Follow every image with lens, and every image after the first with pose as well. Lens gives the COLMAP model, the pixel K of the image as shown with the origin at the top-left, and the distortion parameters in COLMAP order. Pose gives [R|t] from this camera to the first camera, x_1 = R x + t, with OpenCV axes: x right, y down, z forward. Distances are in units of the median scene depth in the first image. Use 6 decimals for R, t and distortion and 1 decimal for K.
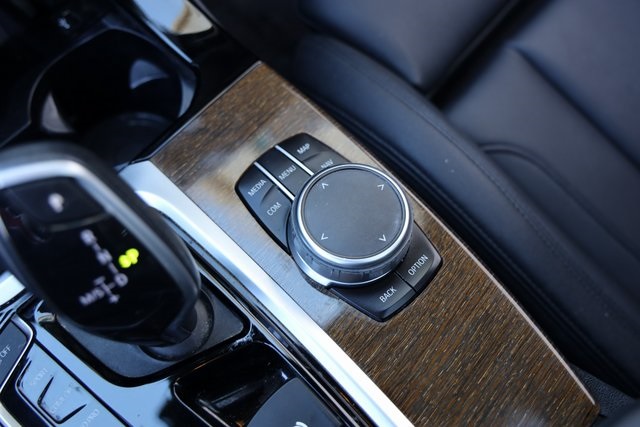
lens RADIAL K [[606.1, 0, 320.0], [0, 606.1, 213.5], [0, 0, 1]] dist [-0.003652, 0.001153]
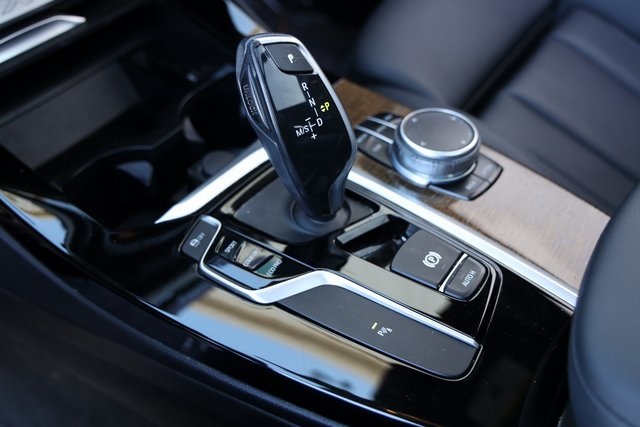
lens RADIAL K [[606.1, 0, 320.0], [0, 606.1, 213.5], [0, 0, 1]] dist [-0.003652, 0.001153]
pose [[0.996019, -0.071788, 0.052845, -0.326501], [0.084600, 0.948061, -0.306632, 0.618126], [-0.028088, 0.309882, 0.950360, -0.303843]]
